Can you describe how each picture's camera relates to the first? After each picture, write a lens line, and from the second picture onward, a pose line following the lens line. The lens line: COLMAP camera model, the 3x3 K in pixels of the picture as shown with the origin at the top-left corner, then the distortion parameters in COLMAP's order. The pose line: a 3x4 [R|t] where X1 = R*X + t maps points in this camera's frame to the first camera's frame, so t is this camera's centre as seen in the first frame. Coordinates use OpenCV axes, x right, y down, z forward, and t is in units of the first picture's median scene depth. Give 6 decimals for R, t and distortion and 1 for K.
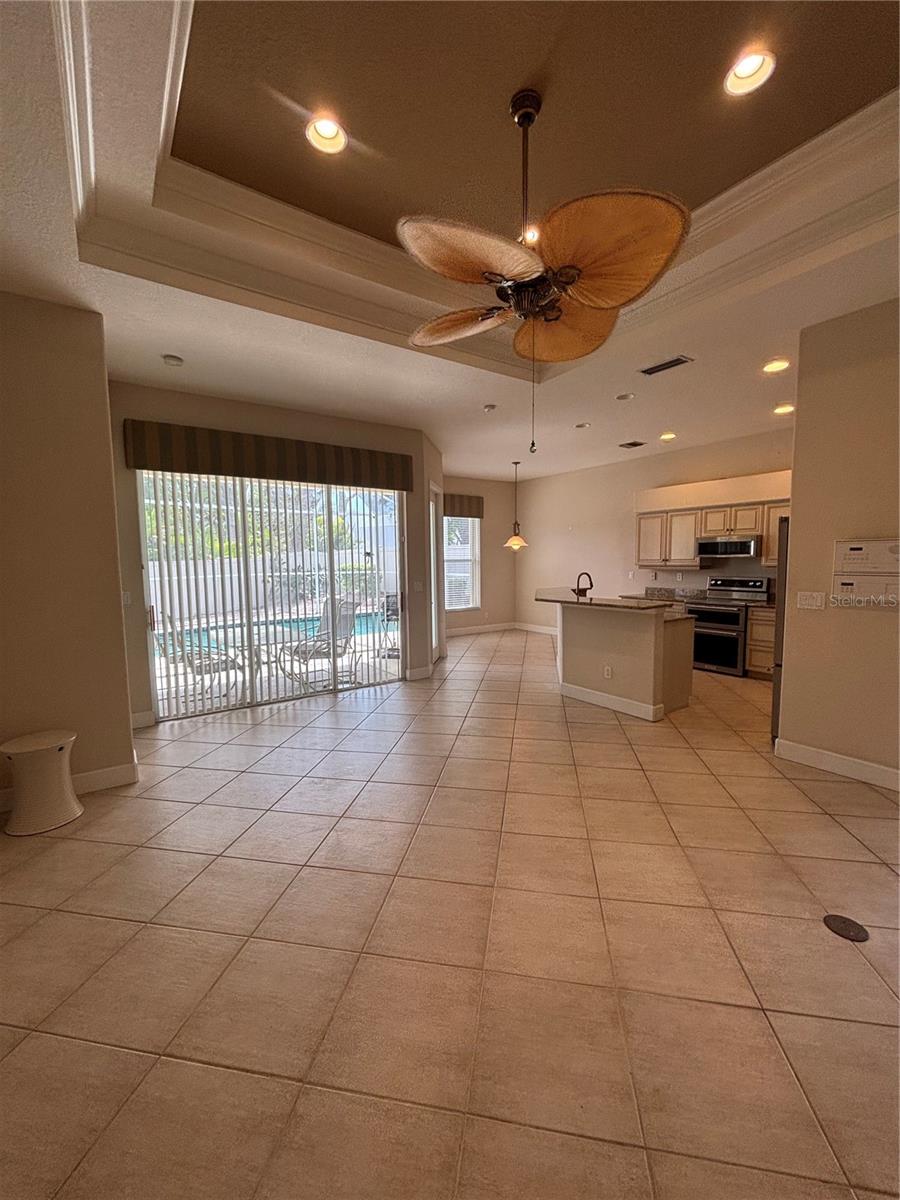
lens RADIAL K [[488.7, 0, 450.0], [0, 488.7, 600.0], [0, 0, 1]] dist [-0.009032, 0.003010]
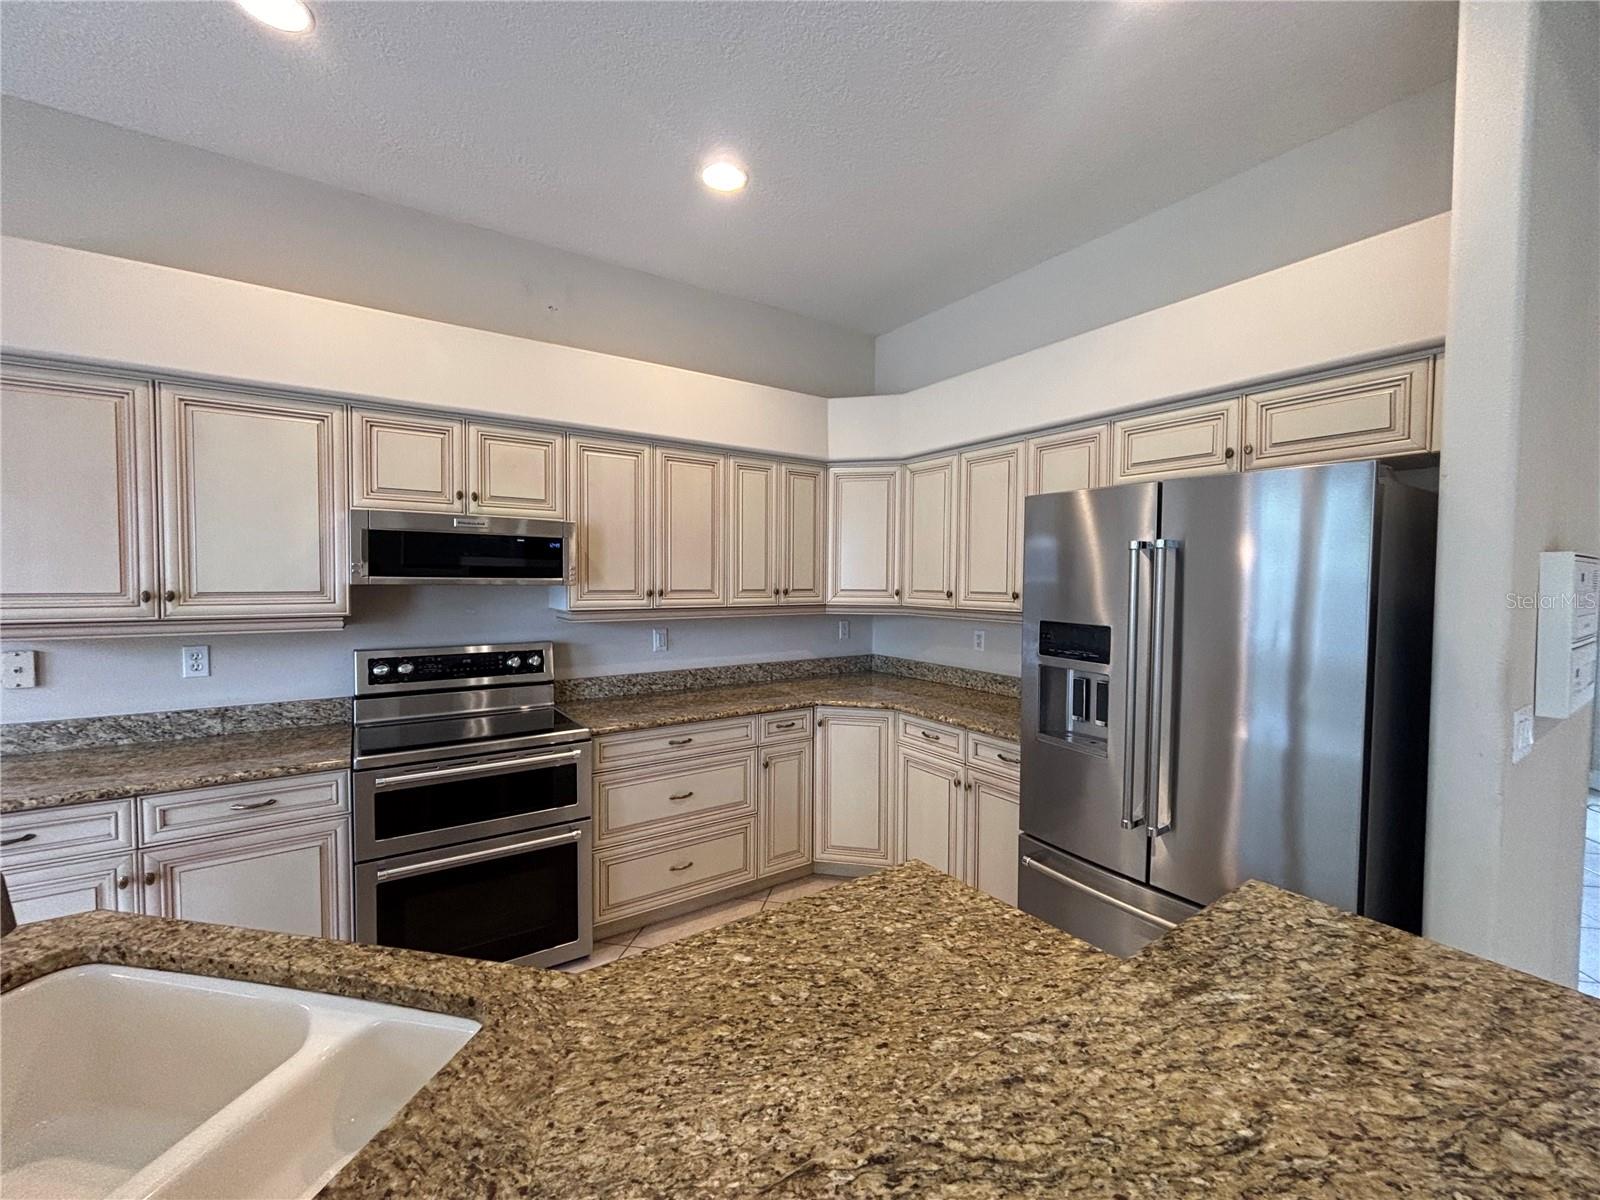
lens RADIAL K [[651.6, 0, 803.7], [0, 651.6, 600.4], [0, 0, 1]] dist [-0.009032, 0.003010]
pose [[0.003239, -0.023969, 0.999707, 0.164752], [0.075755, 0.996846, 0.023655, -0.072259], [-0.997121, 0.075656, 0.005045, 0.793472]]
